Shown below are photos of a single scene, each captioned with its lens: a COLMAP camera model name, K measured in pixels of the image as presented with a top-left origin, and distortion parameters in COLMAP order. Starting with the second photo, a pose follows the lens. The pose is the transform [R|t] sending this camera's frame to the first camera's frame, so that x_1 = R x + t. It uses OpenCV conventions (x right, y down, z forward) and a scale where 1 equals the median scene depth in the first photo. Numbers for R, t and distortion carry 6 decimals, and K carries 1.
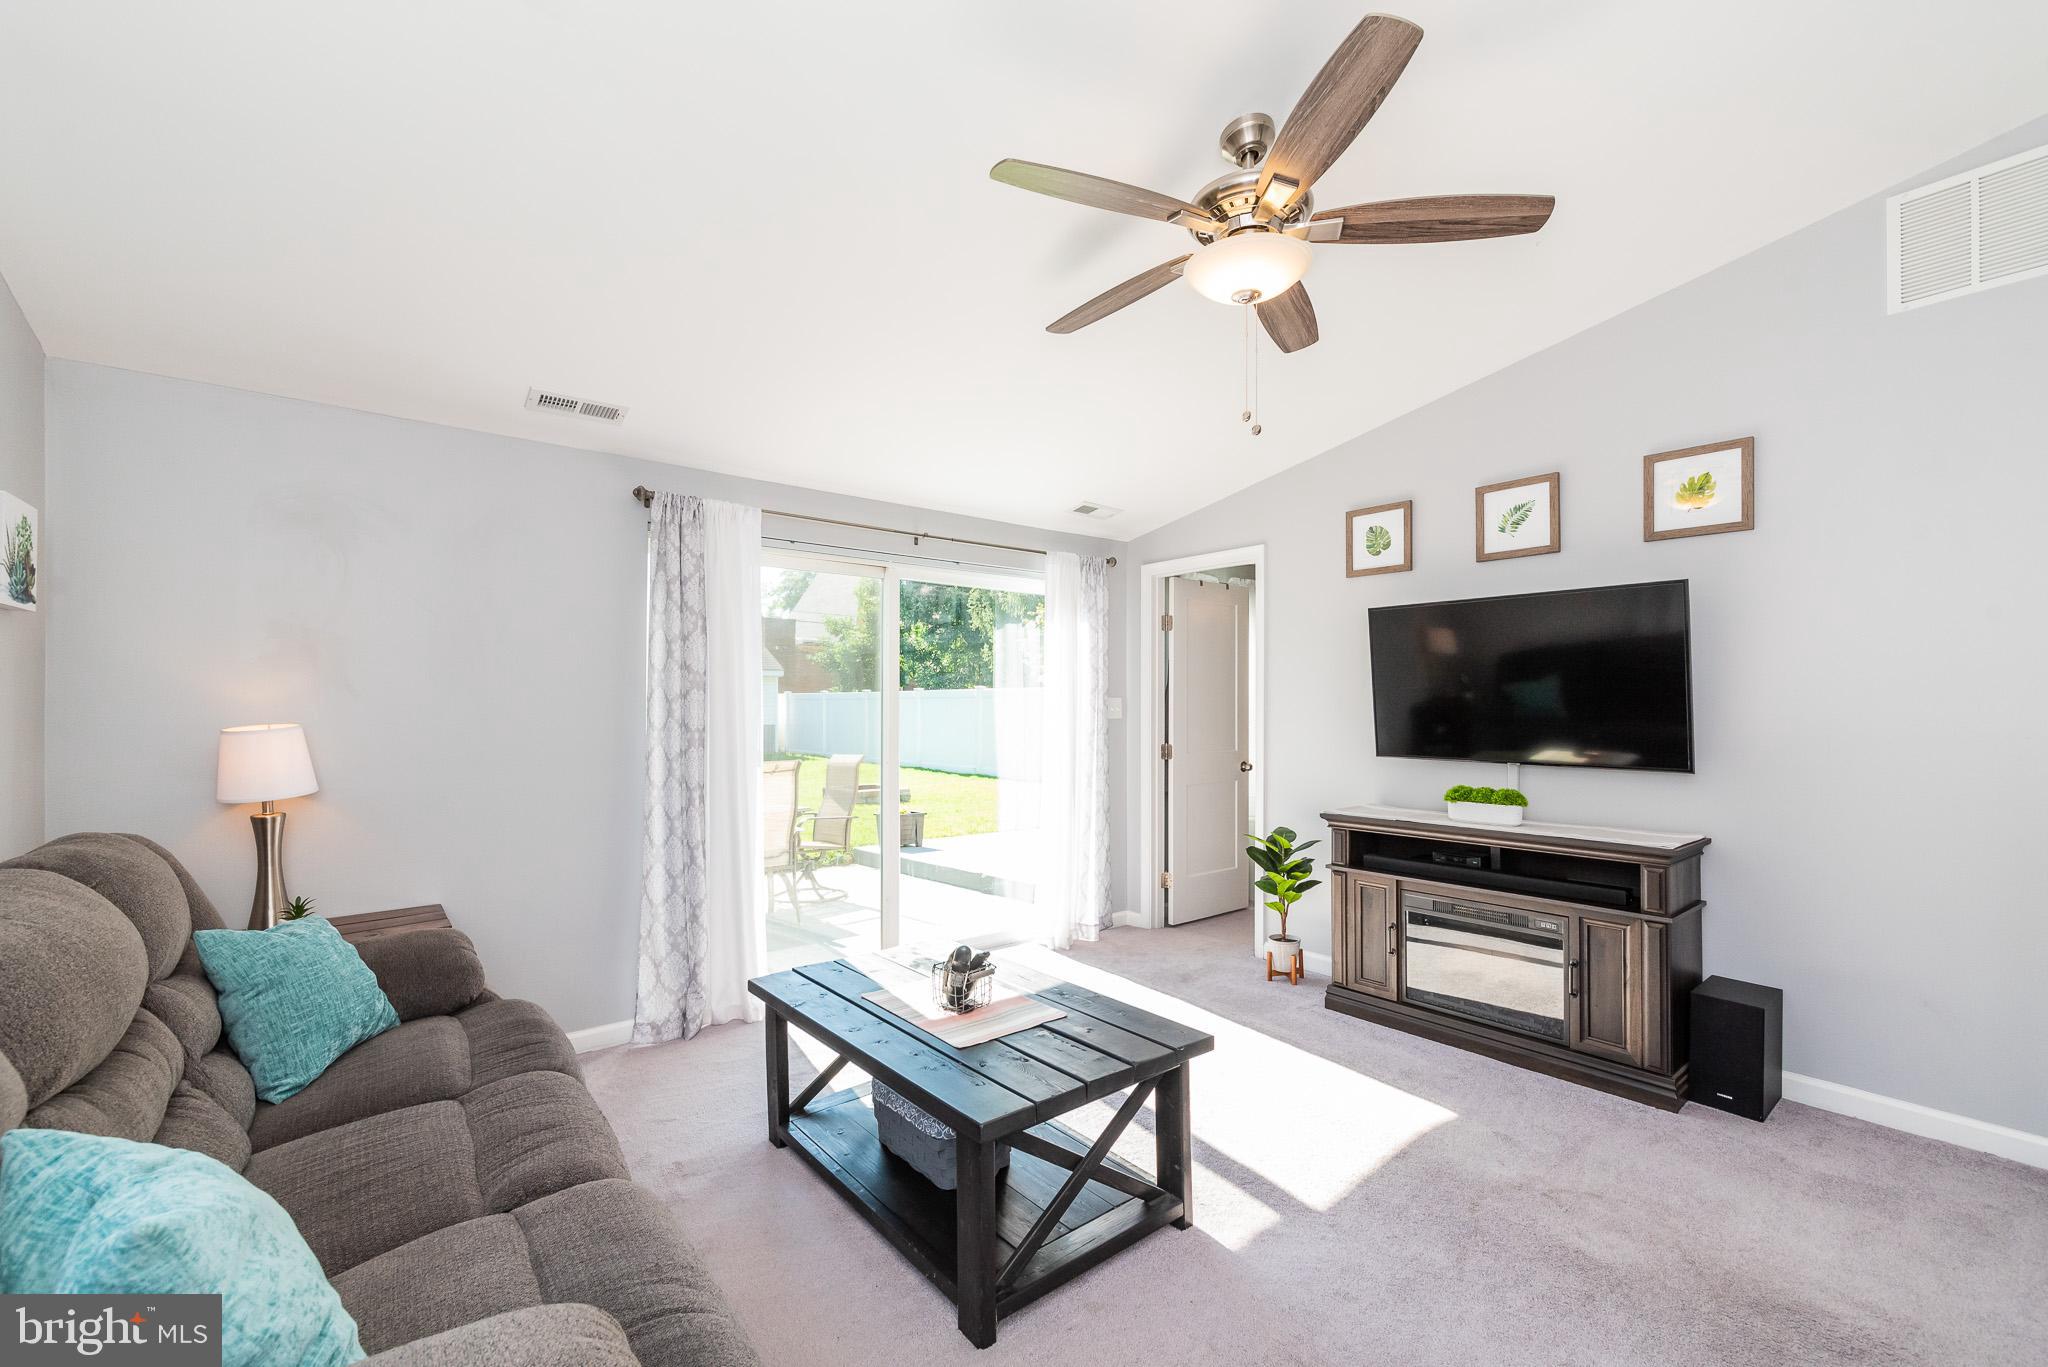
lens RADIAL K [[834.4, 0, 1012.9], [0, 834.4, 693.7], [0, 0, 1]] dist [0.017280, 0.000008]
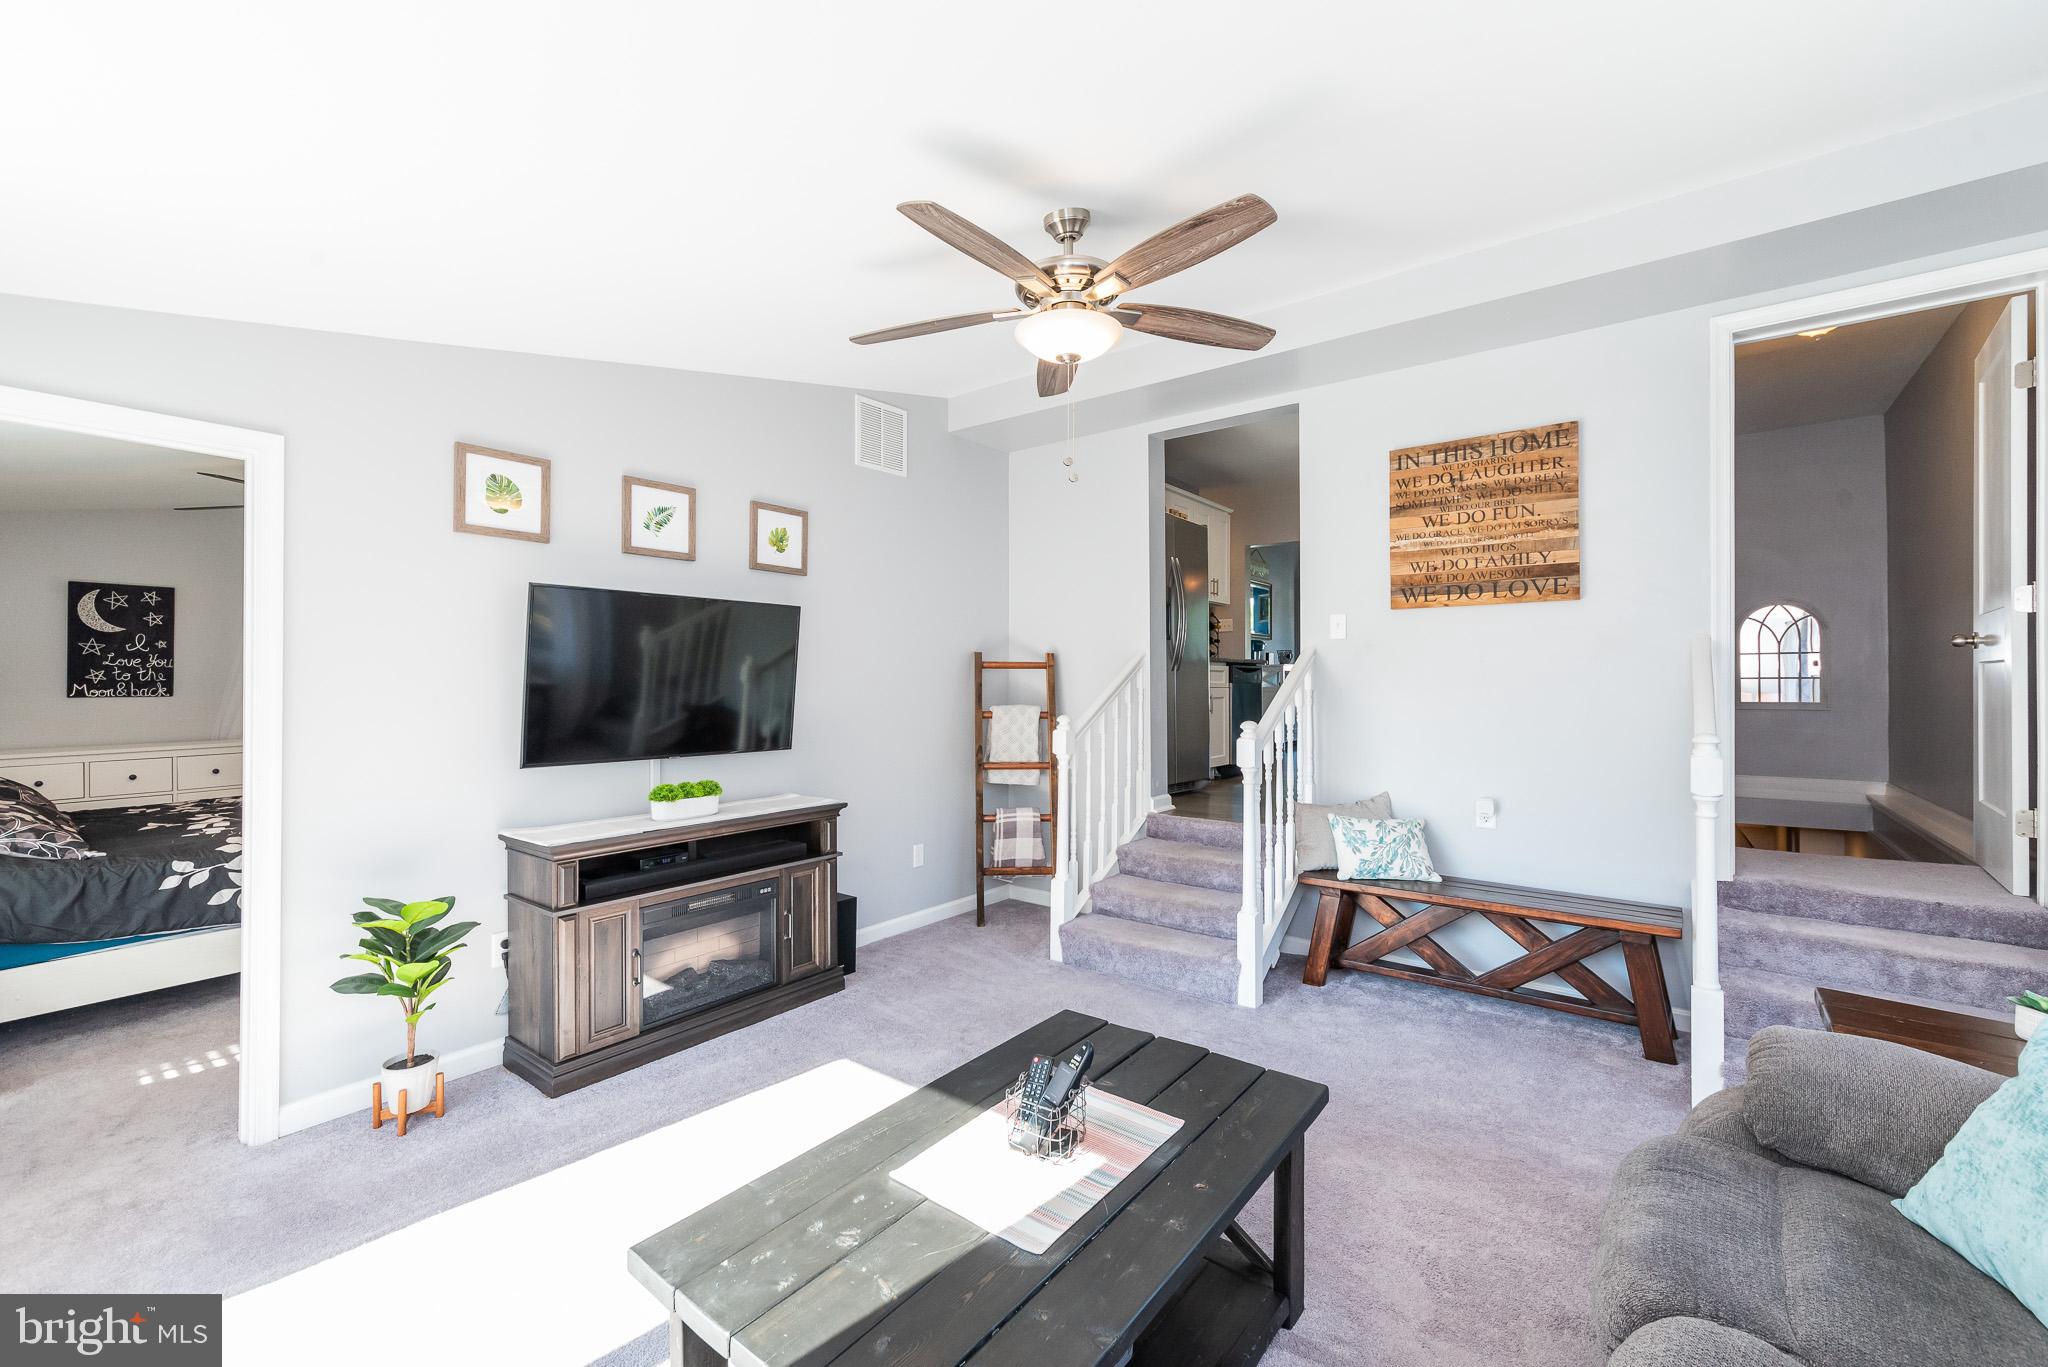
lens RADIAL K [[852.8, 0, 1013.0], [0, 852.8, 675.4], [0, 0, 1]] dist [0.023968, 0.000058]
pose [[-0.206428, 0.002815, 0.978458, -0.518580], [-0.016085, 0.999851, -0.006271, -0.017860], [-0.978329, -0.017033, -0.206352, 0.792024]]
